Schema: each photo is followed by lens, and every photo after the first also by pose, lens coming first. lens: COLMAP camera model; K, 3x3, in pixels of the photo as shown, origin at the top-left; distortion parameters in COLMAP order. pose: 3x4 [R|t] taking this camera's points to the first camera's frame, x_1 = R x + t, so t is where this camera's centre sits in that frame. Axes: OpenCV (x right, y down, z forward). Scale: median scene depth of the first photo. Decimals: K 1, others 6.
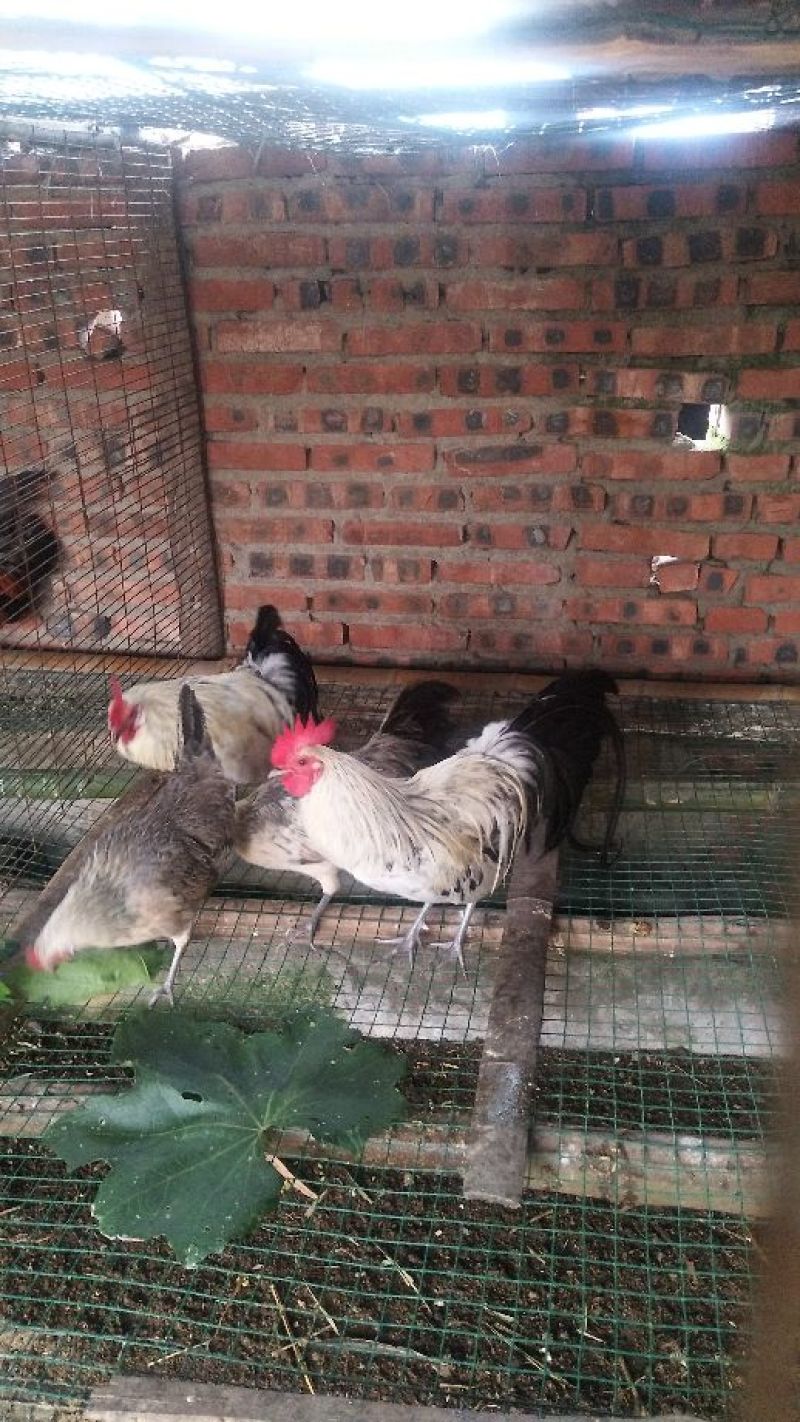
lens RADIAL K [[1049.3, 0, 416.8], [0, 1049.3, 720.7], [0, 0, 1]] dist [0.072724, -0.101266]
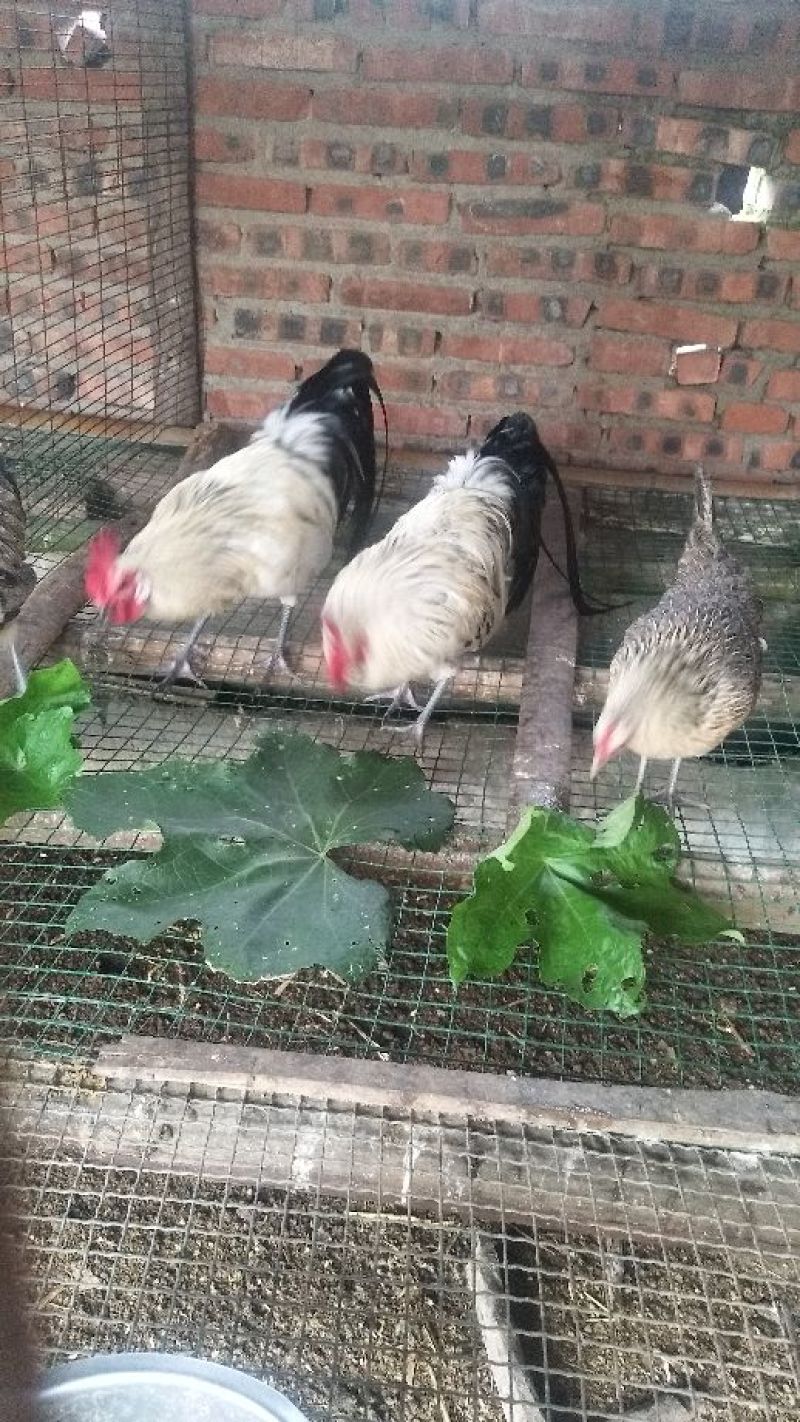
lens RADIAL K [[1049.3, 0, 407.3], [0, 1049.3, 721.7], [0, 0, 1]] dist [0.072724, -0.101266]
pose [[0.996426, 0.056562, 0.062735, -0.051194], [-0.061912, 0.994292, 0.086895, 0.111837], [-0.057462, -0.090468, 0.994240, 0.054980]]
